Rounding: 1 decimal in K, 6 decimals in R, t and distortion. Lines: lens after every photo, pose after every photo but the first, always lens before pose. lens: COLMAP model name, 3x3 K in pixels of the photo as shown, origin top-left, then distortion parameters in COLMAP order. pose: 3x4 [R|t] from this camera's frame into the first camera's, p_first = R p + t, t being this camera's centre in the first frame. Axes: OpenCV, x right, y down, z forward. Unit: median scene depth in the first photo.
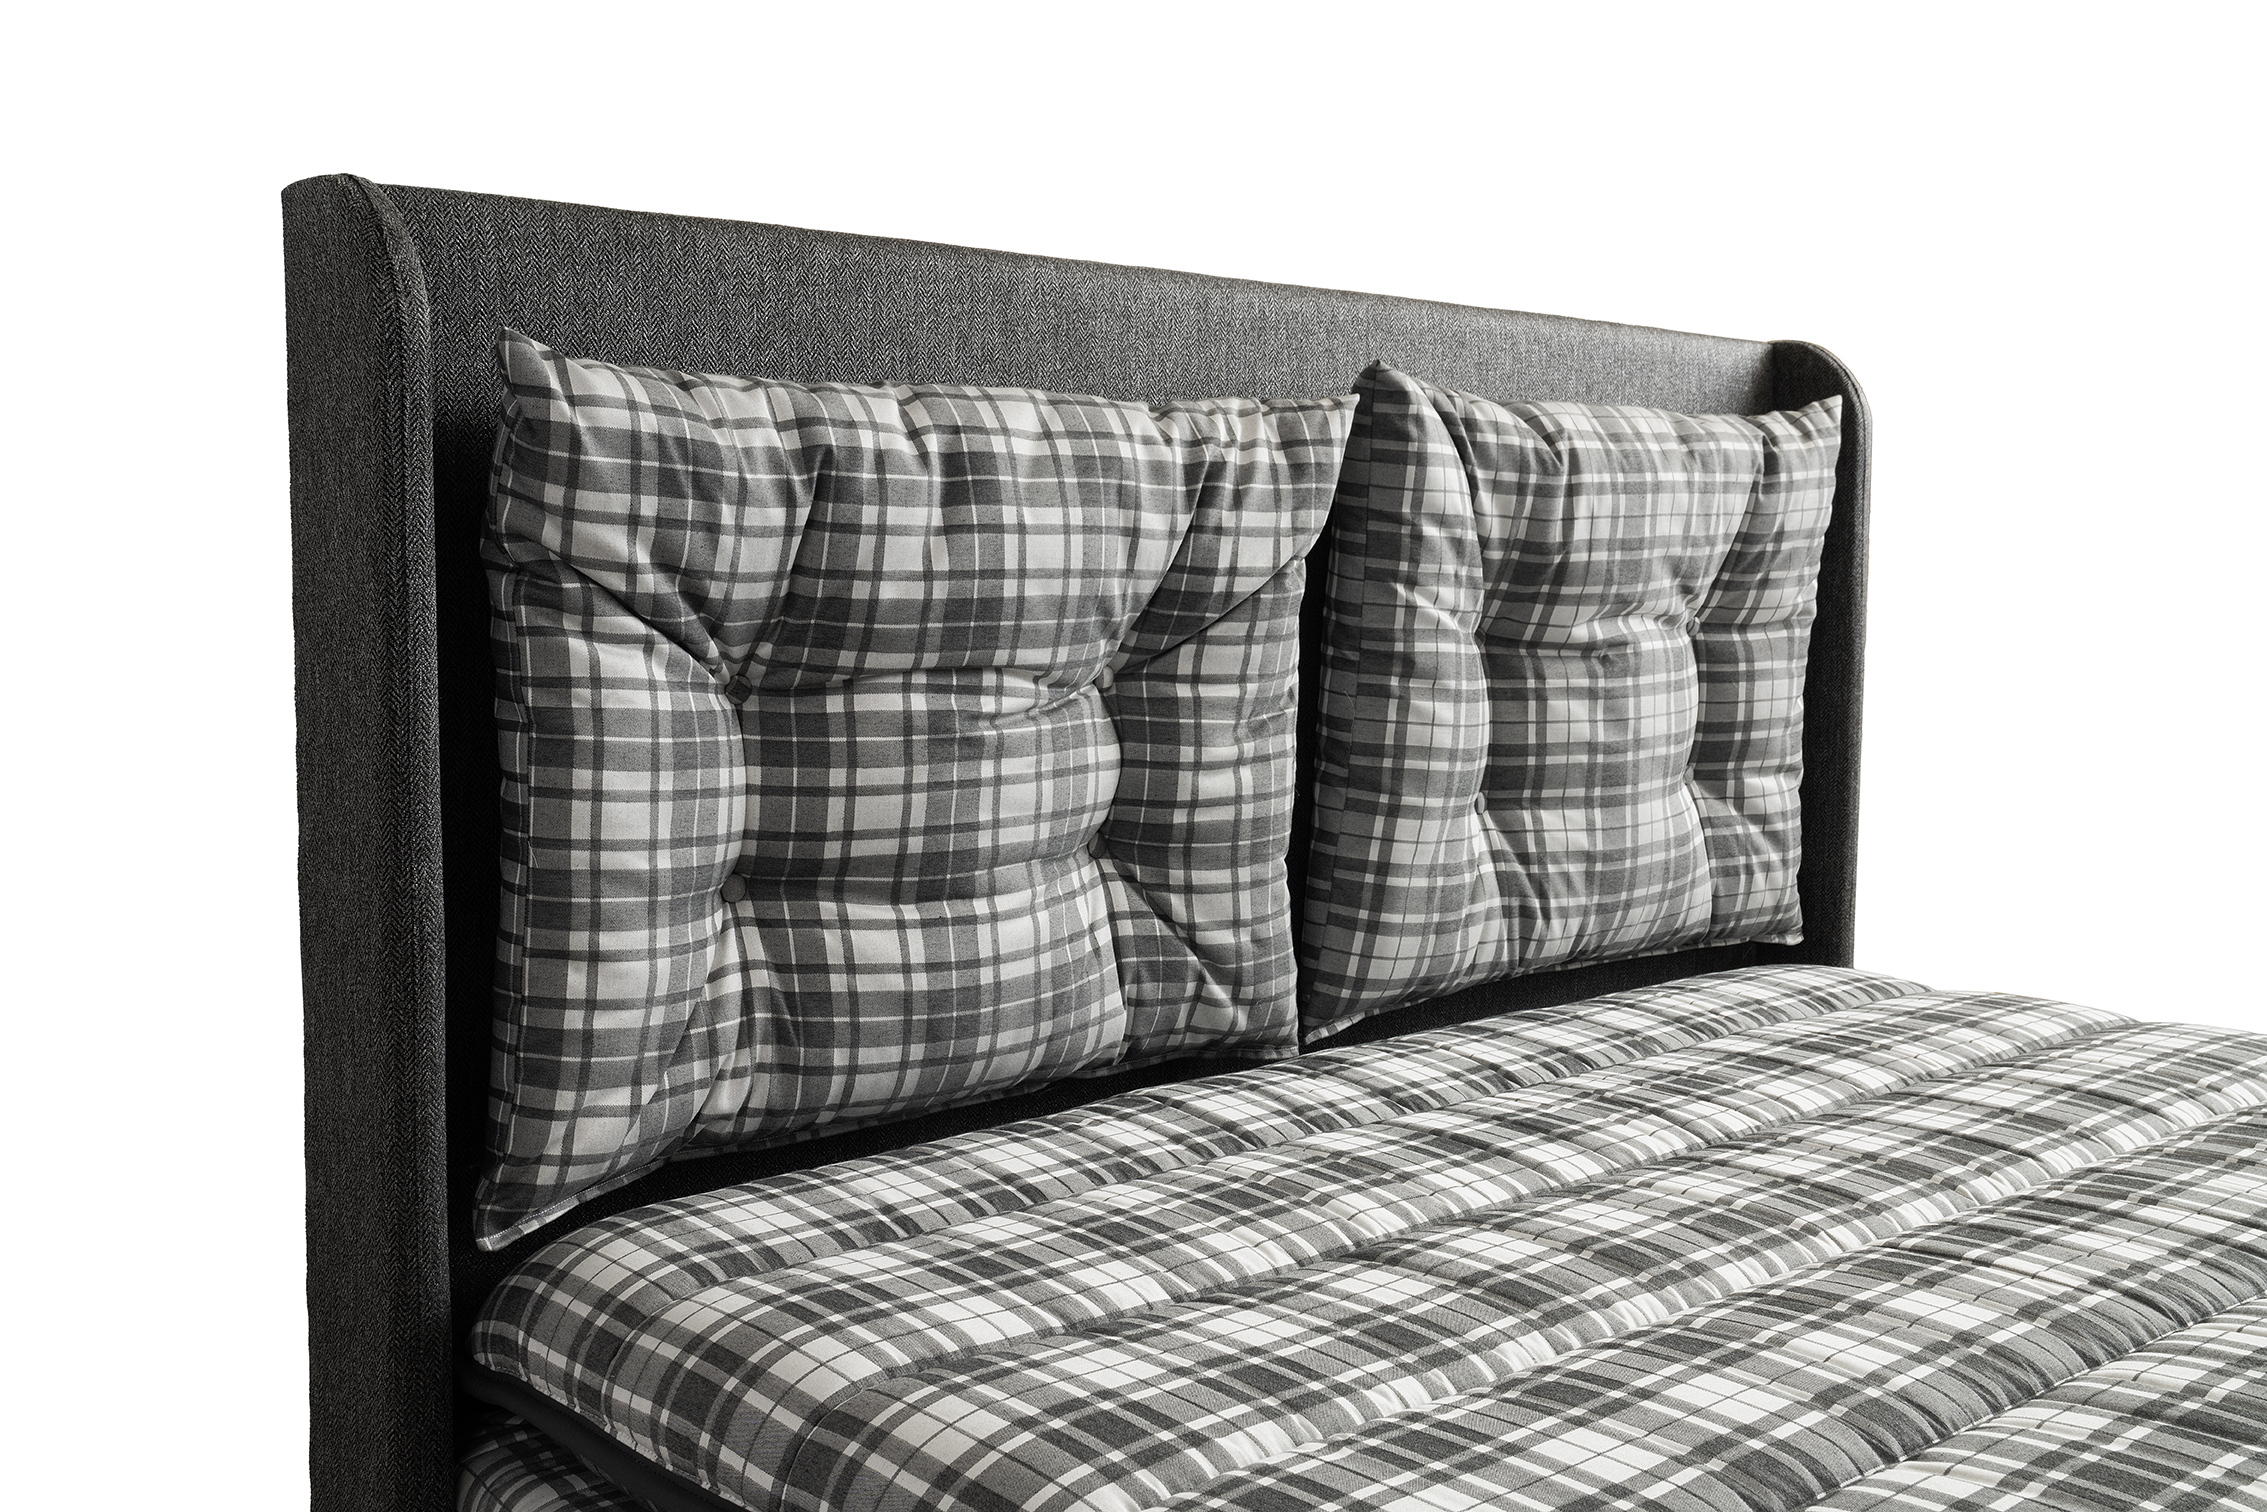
lens RADIAL K [[2209.2, 0, 1119.7], [0, 2209.2, 745.0], [0, 0, 1]] dist [-0.049423, 0.212245]
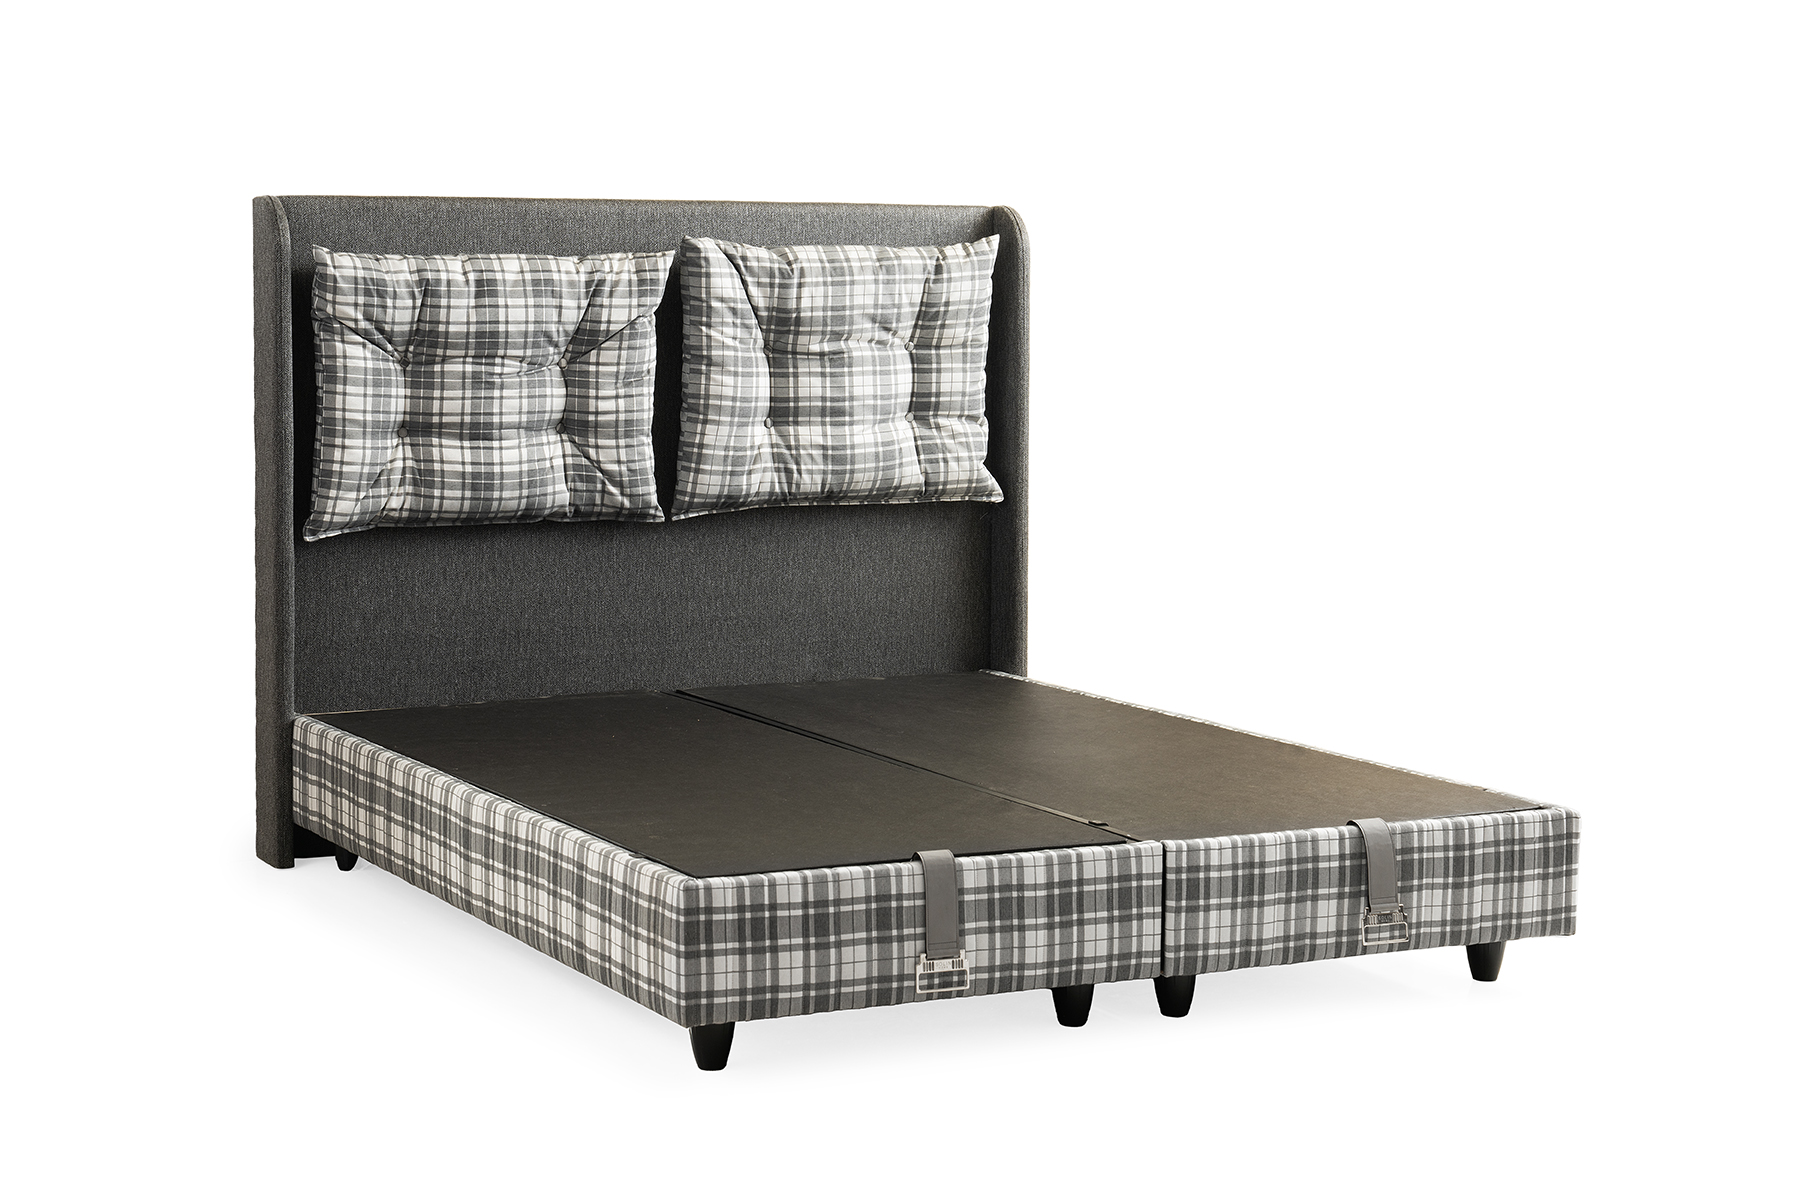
lens RADIAL K [[3489.0, 0, 903.2], [0, 3489.0, 487.7], [0, 0, 1]] dist [0.223729, 0.214150]
pose [[0.966547, 0.015479, -0.256020, 1.582843], [-0.021350, 0.999569, -0.020167, 0.210486], [0.255598, 0.024958, 0.966461, -3.152999]]
